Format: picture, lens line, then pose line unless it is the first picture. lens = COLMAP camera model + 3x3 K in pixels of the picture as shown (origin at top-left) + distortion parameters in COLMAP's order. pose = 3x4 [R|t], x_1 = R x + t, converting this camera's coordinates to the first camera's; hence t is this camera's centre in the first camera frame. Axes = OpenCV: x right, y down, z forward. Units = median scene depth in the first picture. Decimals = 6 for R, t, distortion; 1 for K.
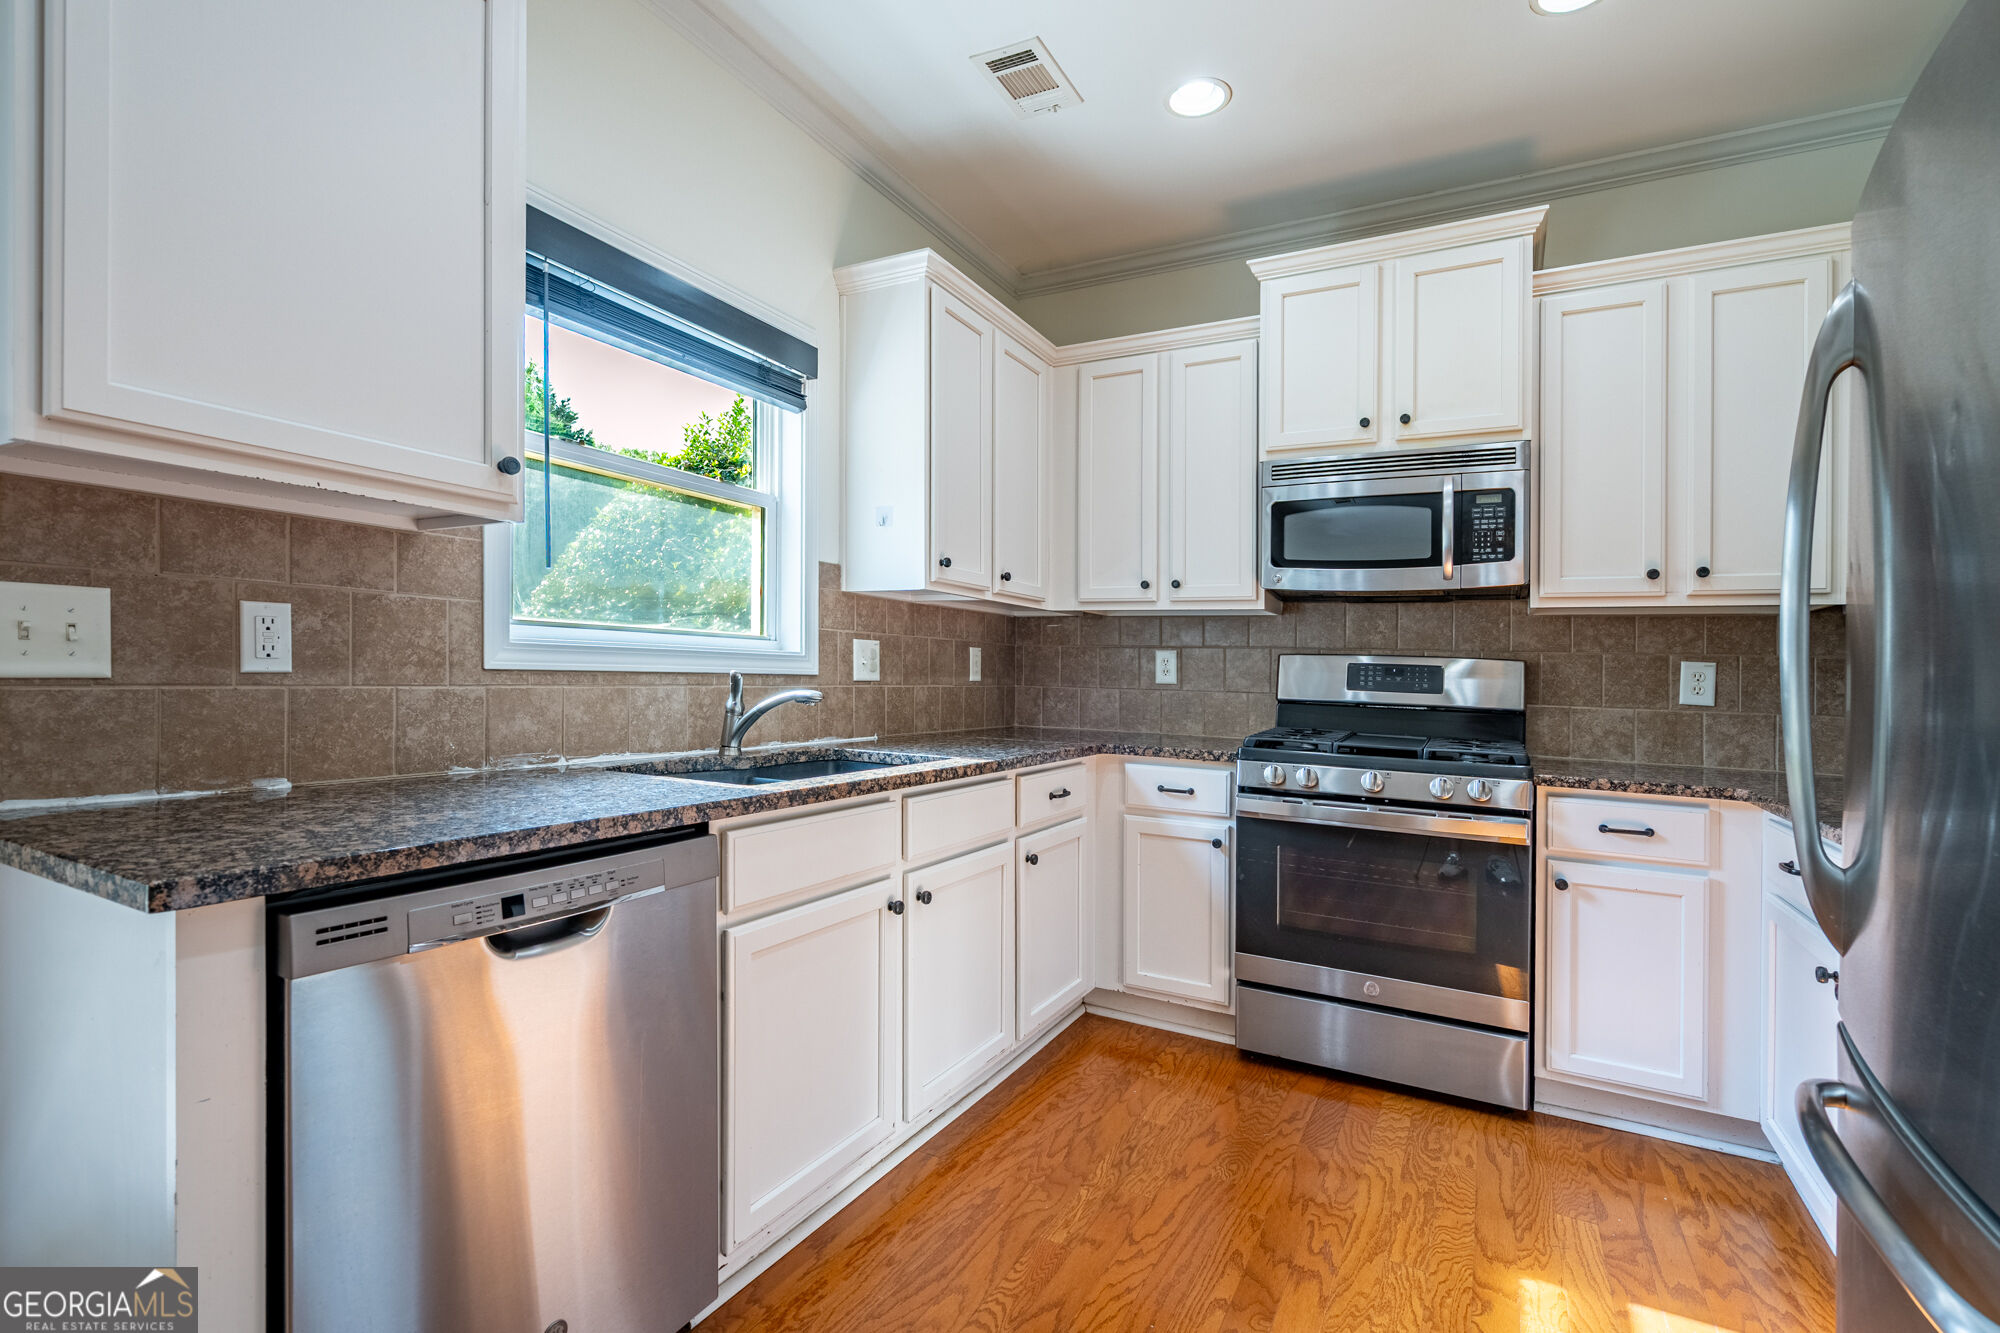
lens RADIAL K [[919.8, 0, 1020.3], [0, 919.8, 694.6], [0, 0, 1]] dist [-0.009383, 0.003239]
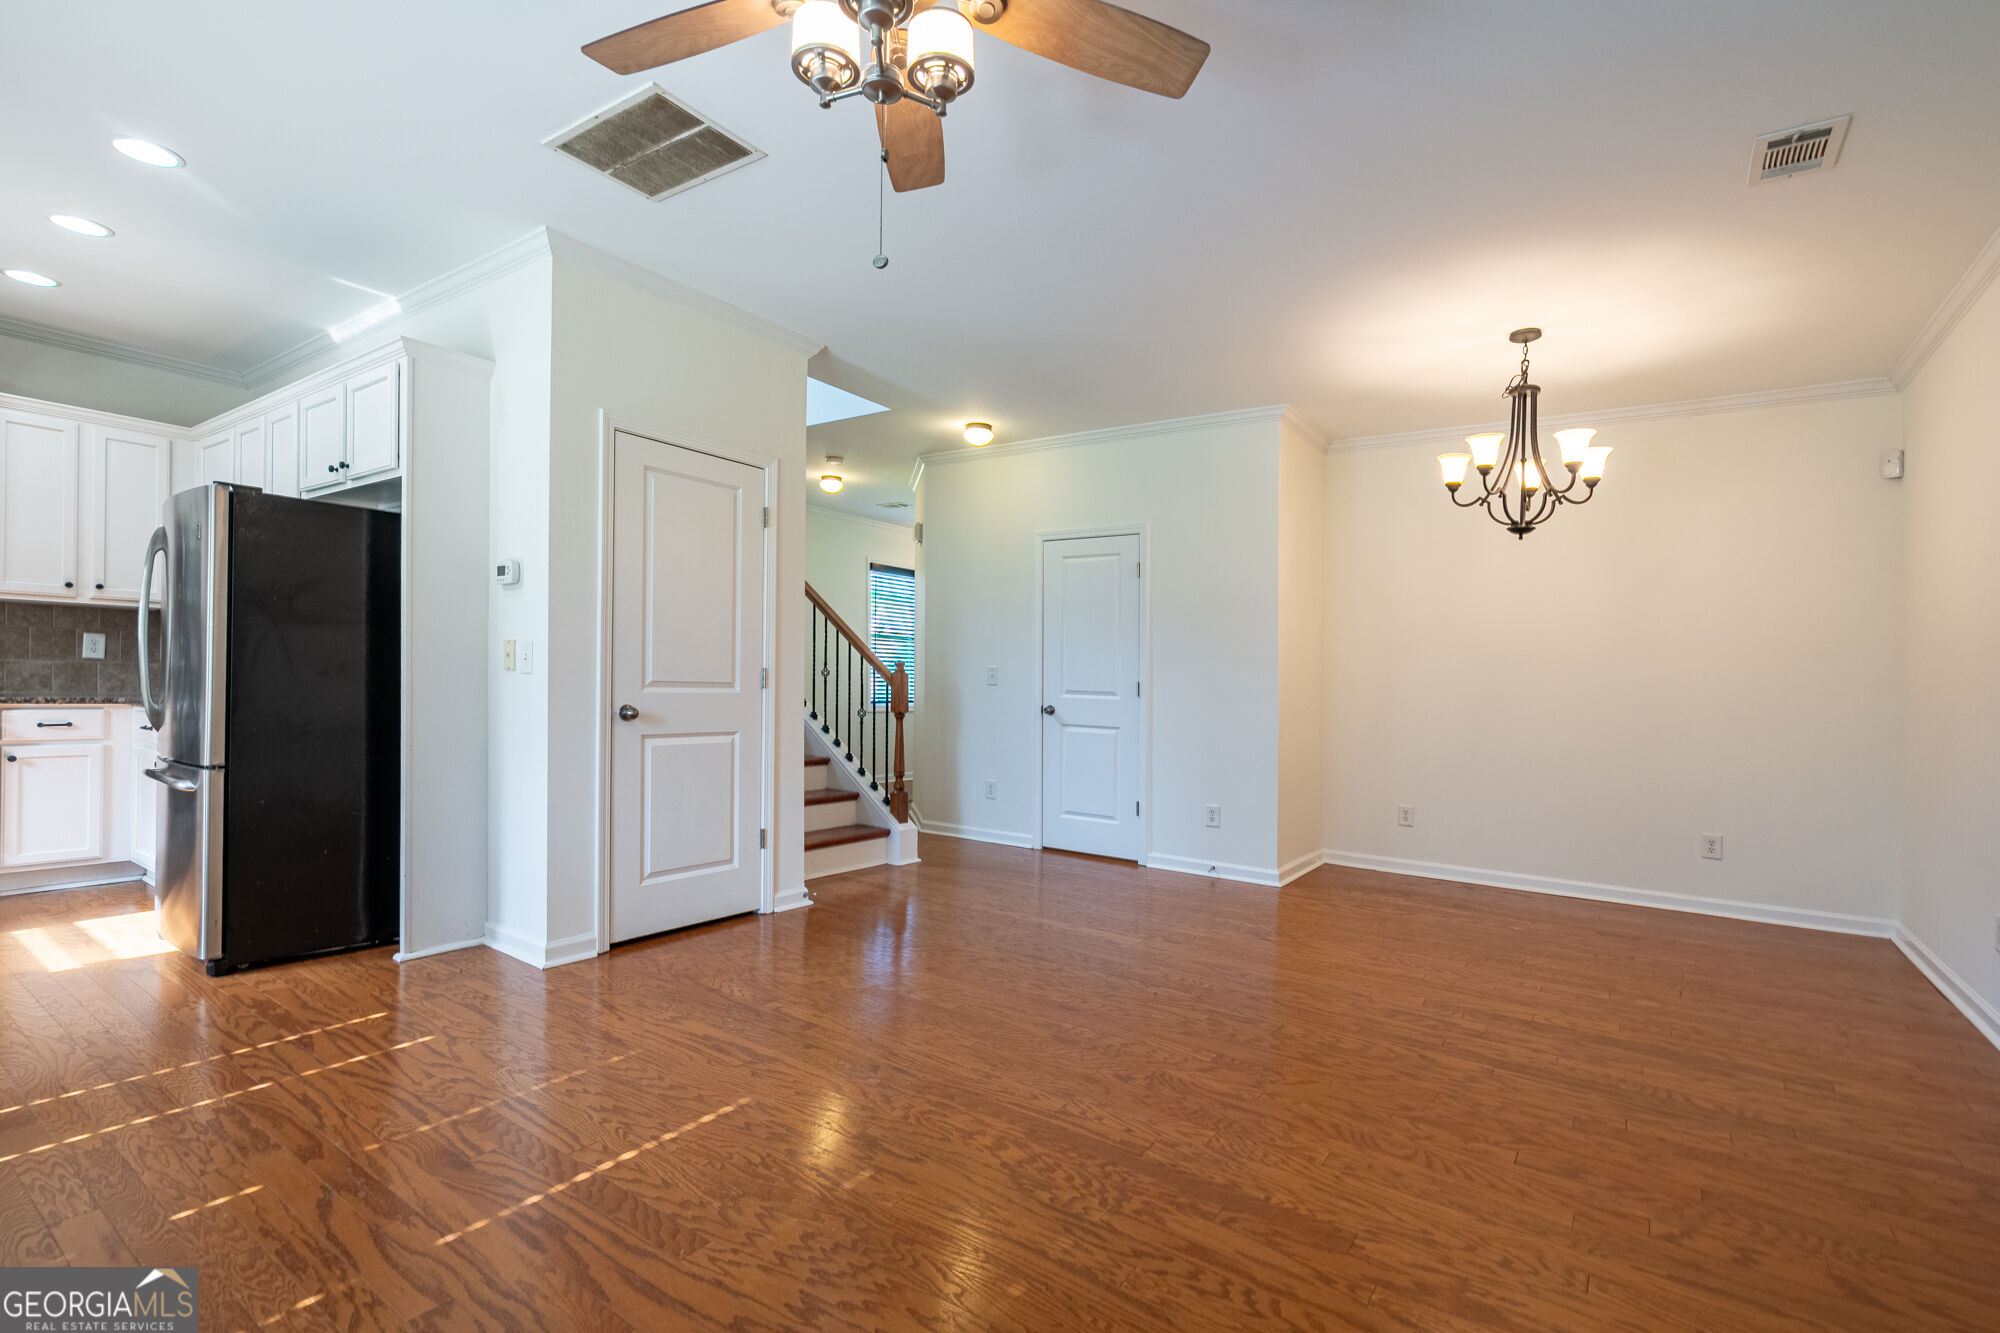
lens RADIAL K [[919.8, 0, 991.4], [0, 919.8, 644.5], [0, 0, 1]] dist [-0.009383, 0.003239]
pose [[0.136180, 0.001495, 0.990683, -0.800071], [0.006674, 0.999975, -0.002426, 0.002724], [-0.990662, 0.006942, 0.136167, -0.990487]]
